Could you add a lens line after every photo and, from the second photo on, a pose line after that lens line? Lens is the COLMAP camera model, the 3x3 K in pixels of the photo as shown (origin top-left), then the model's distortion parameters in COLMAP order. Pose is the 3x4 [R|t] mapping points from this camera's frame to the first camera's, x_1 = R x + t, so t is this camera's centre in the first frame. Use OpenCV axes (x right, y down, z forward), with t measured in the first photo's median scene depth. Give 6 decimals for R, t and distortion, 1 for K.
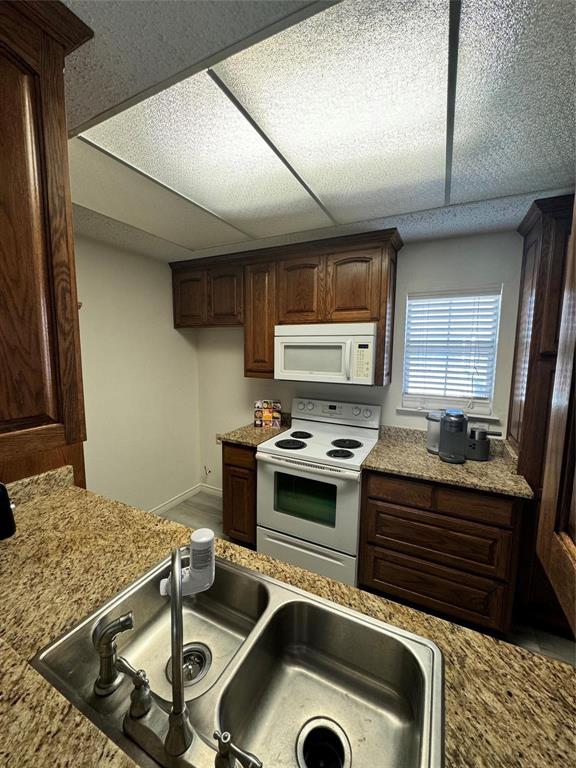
lens RADIAL K [[307.5, 0, 289.2], [0, 307.5, 382.5], [0, 0, 1]] dist [-0.004002, 0.000707]
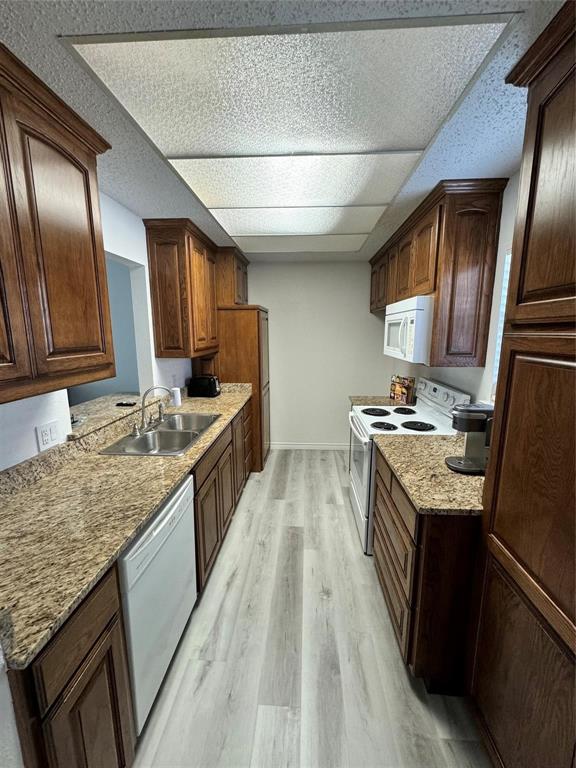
lens RADIAL K [[307.5, 0, 289.2], [0, 307.5, 382.5], [0, 0, 1]] dist [-0.004002, 0.000707]
pose [[0.391850, 0.139007, -0.909467, 1.063753], [-0.098749, 0.989164, 0.108642, 0.003403], [0.914714, 0.047237, 0.401331, 0.304065]]
